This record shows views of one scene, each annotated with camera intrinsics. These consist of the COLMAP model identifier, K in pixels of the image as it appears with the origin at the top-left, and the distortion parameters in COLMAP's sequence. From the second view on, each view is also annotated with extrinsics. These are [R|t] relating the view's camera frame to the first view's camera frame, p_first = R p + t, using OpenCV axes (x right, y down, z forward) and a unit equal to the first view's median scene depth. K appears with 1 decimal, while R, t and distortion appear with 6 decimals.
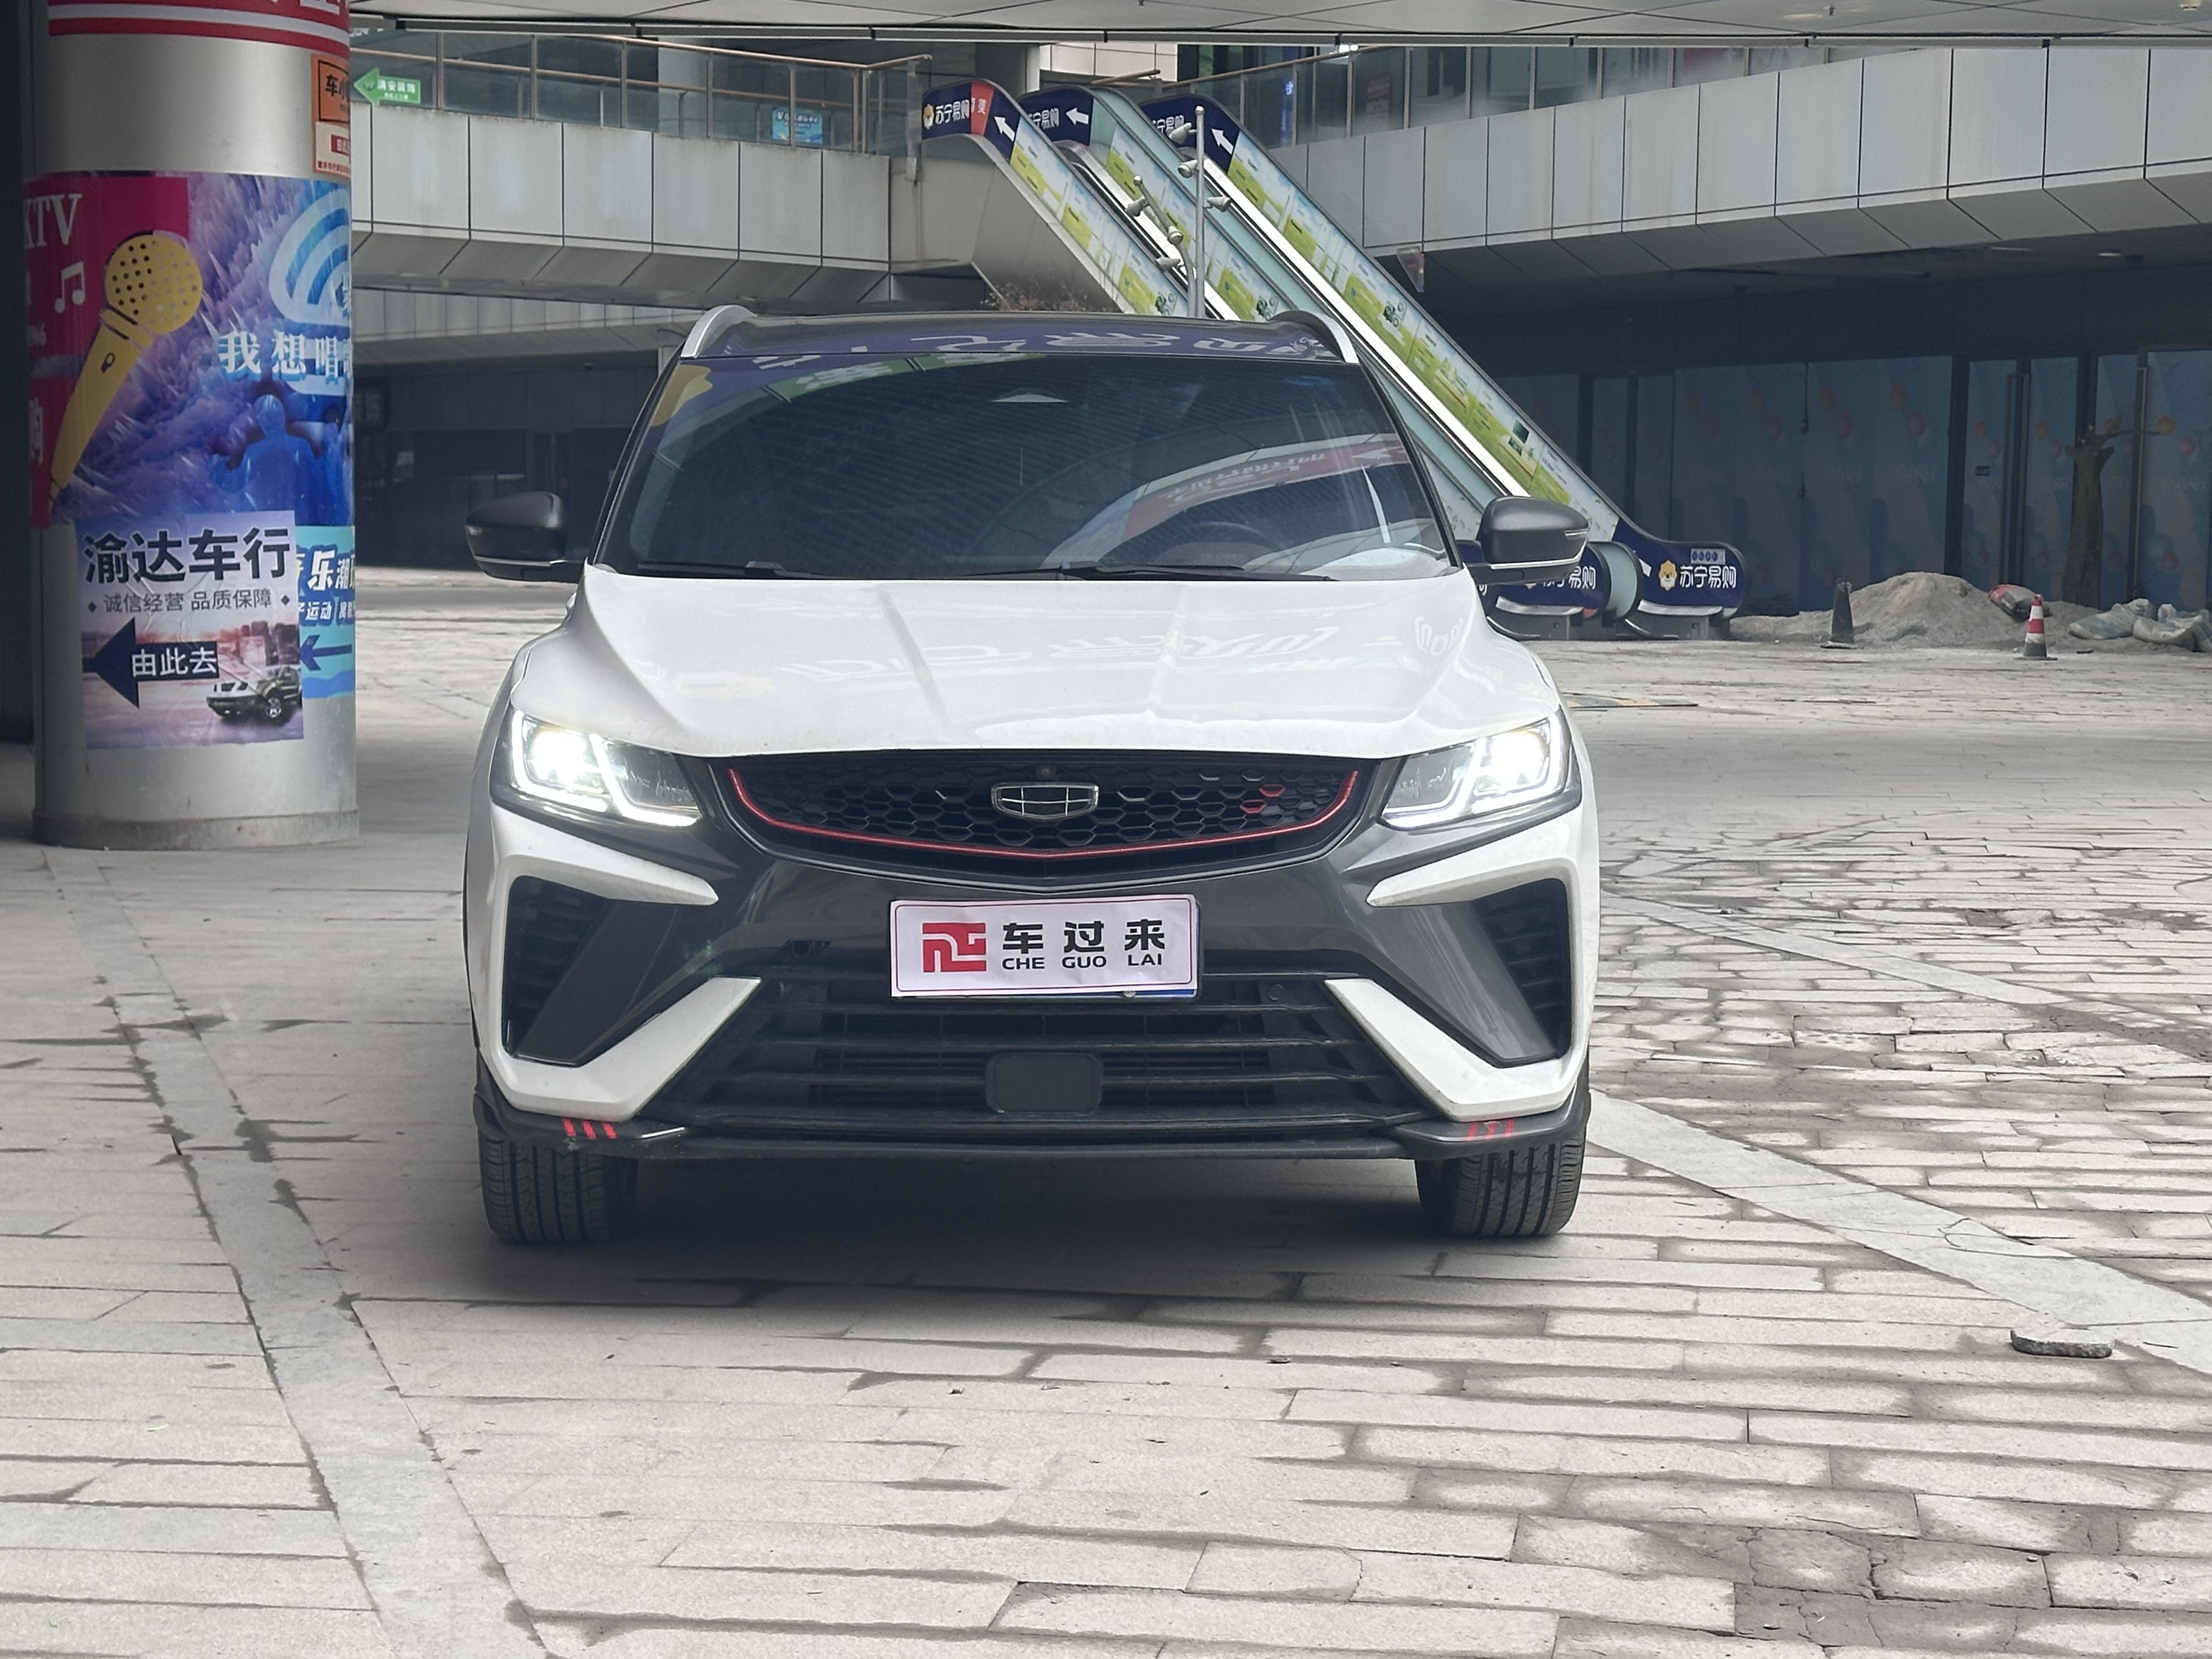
lens RADIAL K [[3948.5, 0, 1095.8], [0, 3948.5, 838.7], [0, 0, 1]] dist [0.145052, 0.000000]
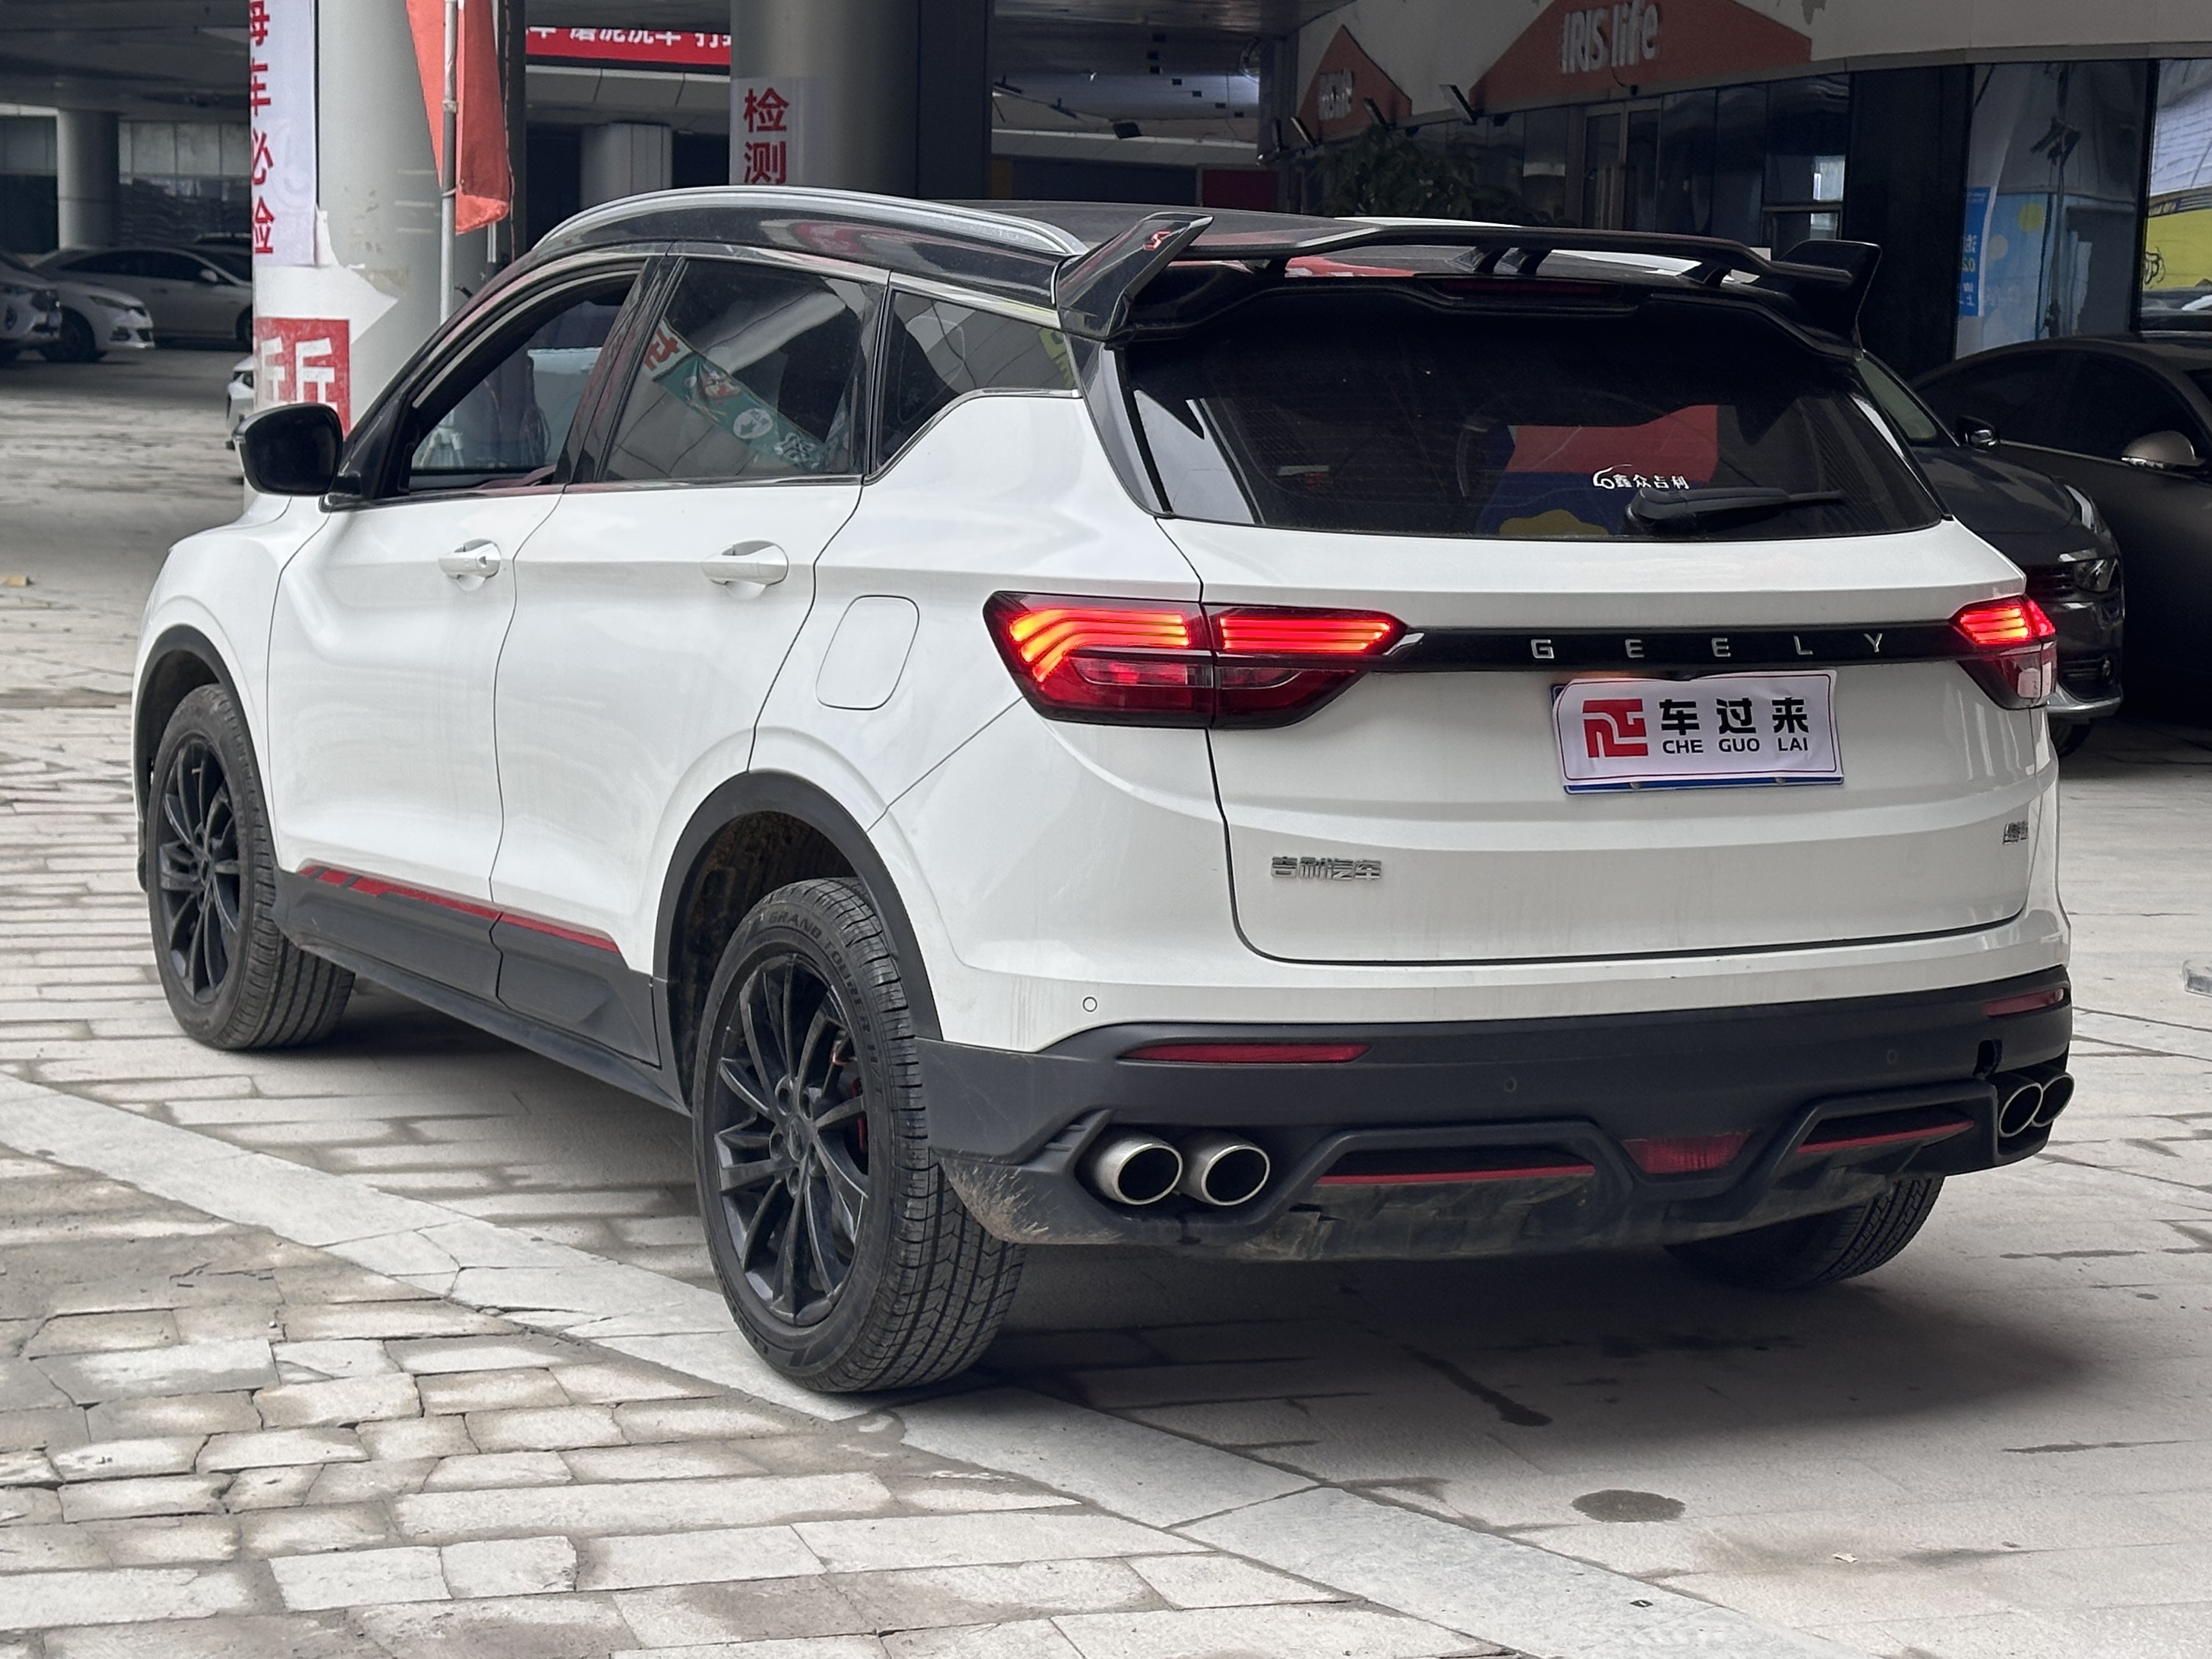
lens RADIAL K [[4086.4, 0, 1125.3], [0, 4086.4, 876.7], [0, 0, 1]] dist [0.156051, 0.000000]
pose [[-0.887311, 0.031681, -0.460083, 0.449598], [-0.076268, 0.973820, 0.214145, -0.234850], [0.454822, 0.225102, -0.861665, 2.278205]]
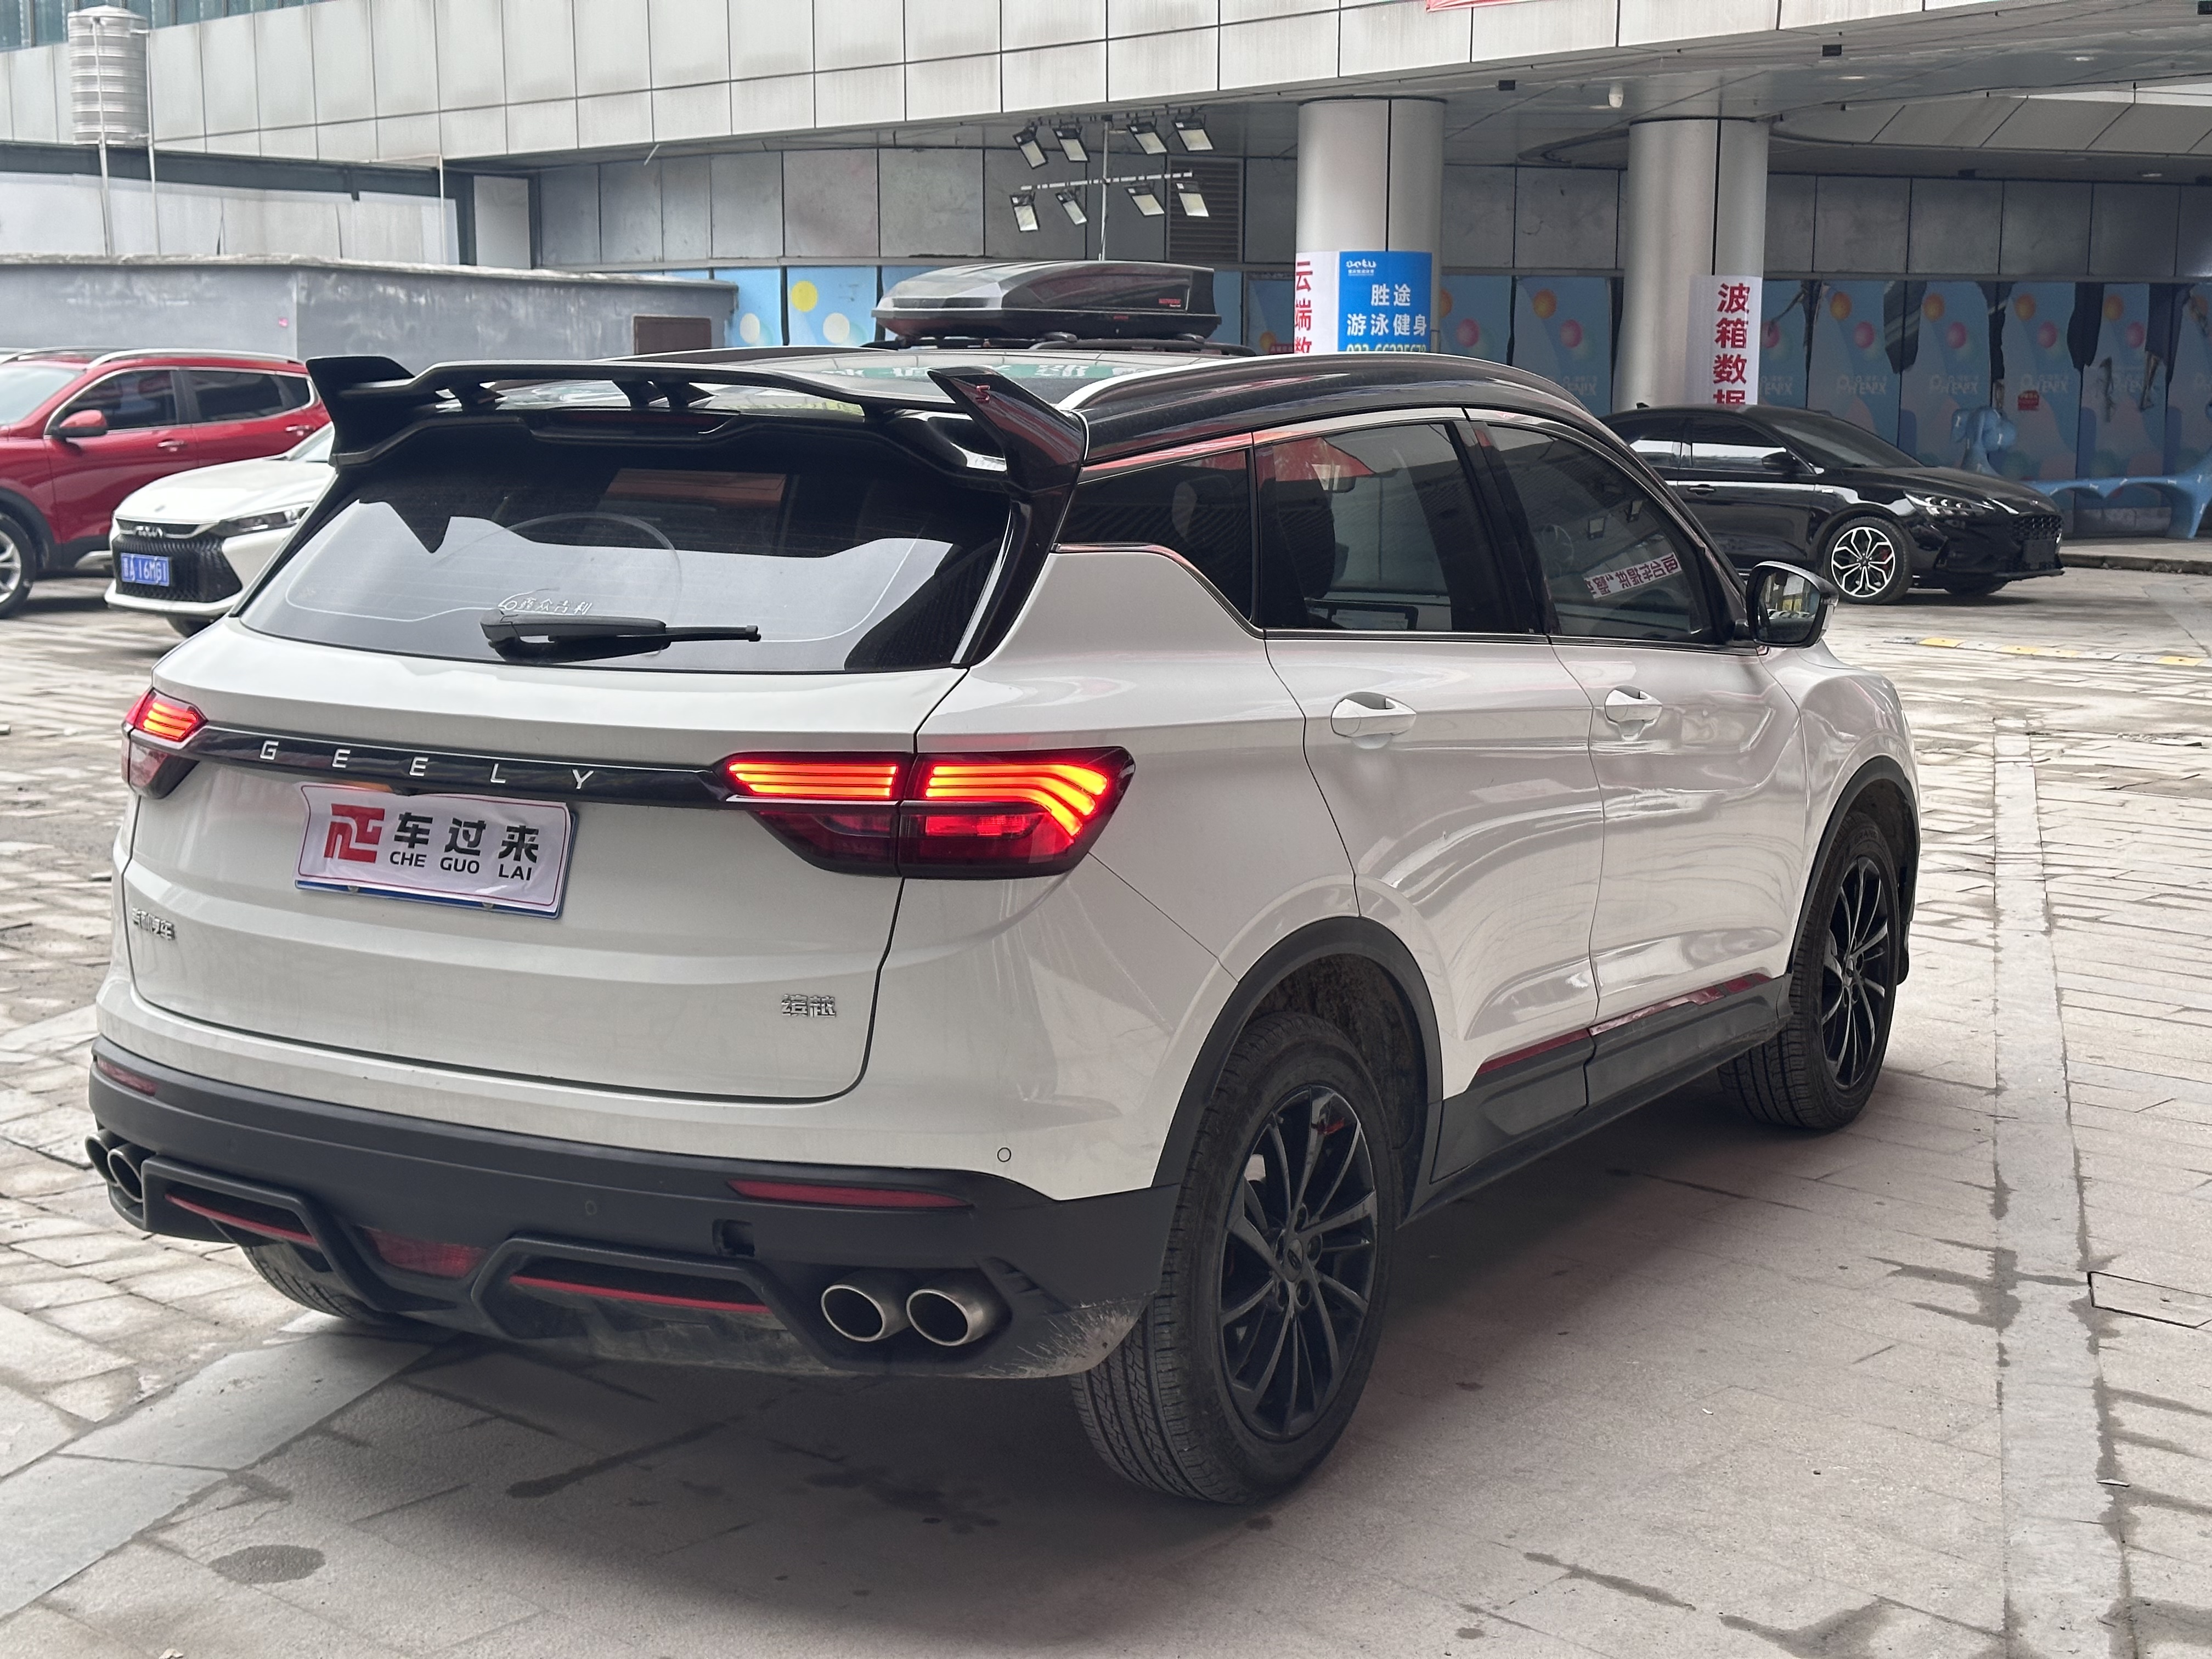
lens RADIAL K [[3060.2, 0, 1117.9], [0, 3060.2, 862.4], [0, 0, 1]] dist [0.119939, 0.000000]
pose [[-0.844865, -0.094381, 0.526589, -0.498630], [0.033000, 0.973246, 0.227381, -0.232068], [-0.533961, 0.209484, -0.819147, 2.055842]]
